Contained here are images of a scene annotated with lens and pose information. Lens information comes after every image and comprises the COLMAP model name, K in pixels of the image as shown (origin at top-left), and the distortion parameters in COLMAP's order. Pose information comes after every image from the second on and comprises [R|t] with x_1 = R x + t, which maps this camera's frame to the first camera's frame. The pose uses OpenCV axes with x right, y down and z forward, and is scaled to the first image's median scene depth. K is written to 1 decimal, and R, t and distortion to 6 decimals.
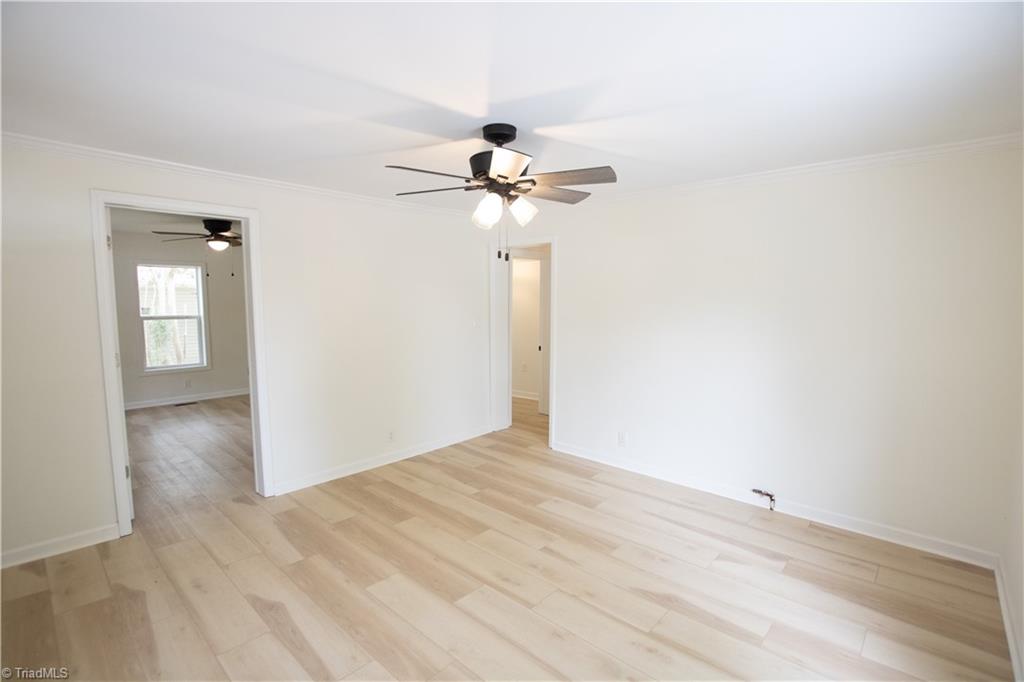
lens RADIAL K [[473.5, 0, 512.0], [0, 473.5, 341.0], [0, 0, 1]] dist [-0.031525, 0.000241]
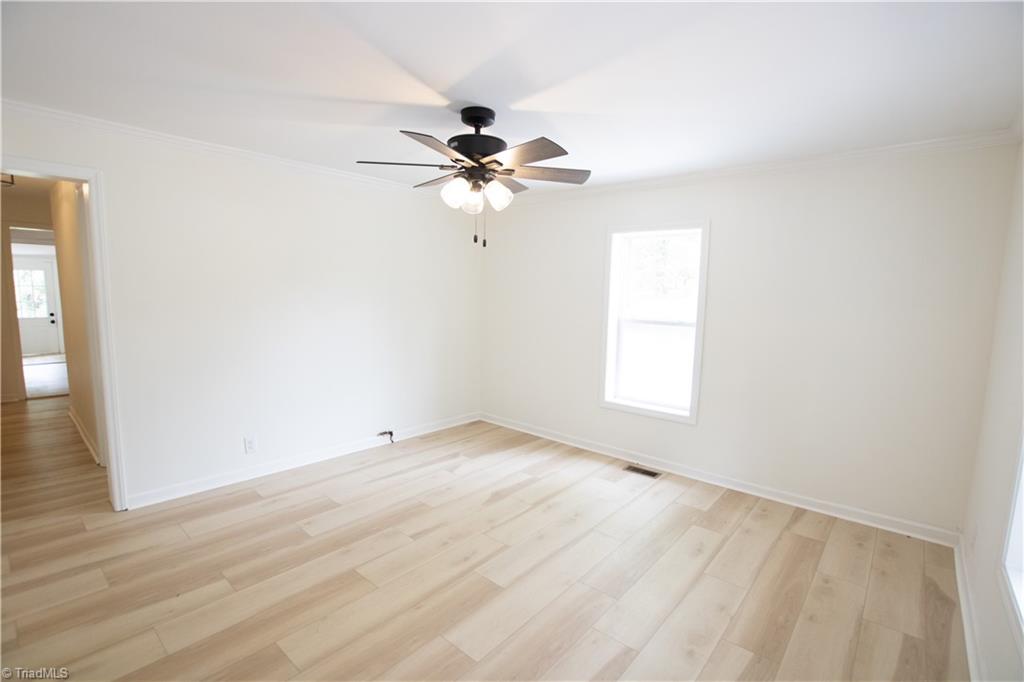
lens RADIAL K [[473.5, 0, 512.0], [0, 473.5, 341.0], [0, 0, 1]] dist [-0.031525, 0.000241]
pose [[-0.026223, -0.117577, 0.992717, -0.808509], [0.061084, 0.991015, 0.118989, -0.064174], [-0.997788, 0.063760, -0.018806, 0.737489]]
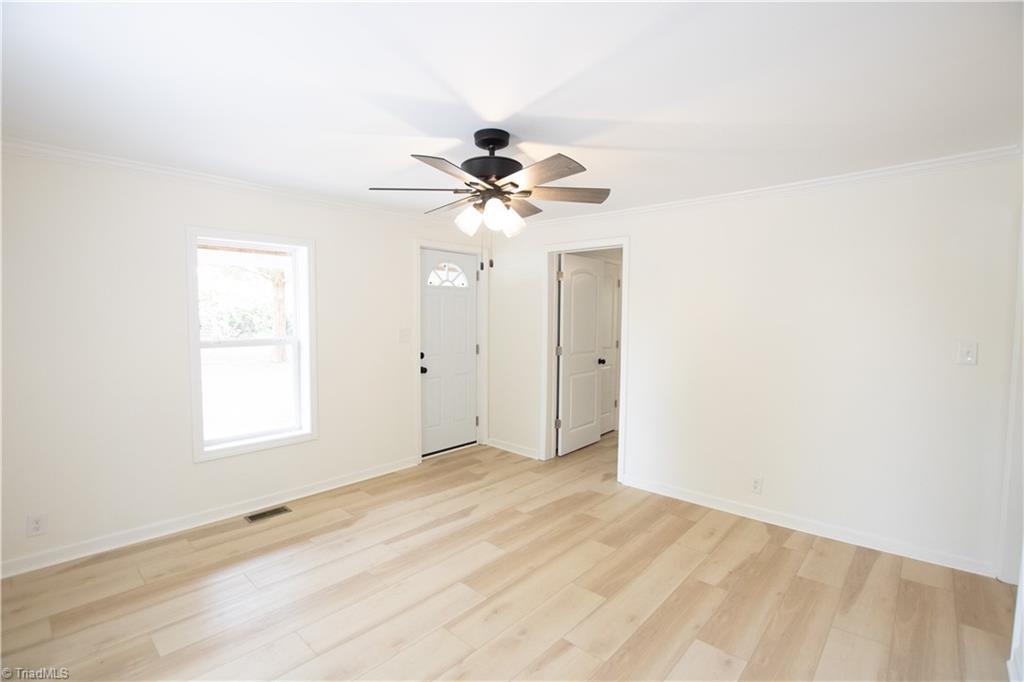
lens RADIAL K [[473.5, 0, 512.0], [0, 473.5, 341.0], [0, 0, 1]] dist [-0.031525, 0.000241]
pose [[0.002985, 0.055116, -0.998475, 0.730554], [-0.092288, 0.994234, 0.054606, -0.063094], [0.995728, 0.091985, 0.008054, 0.809034]]
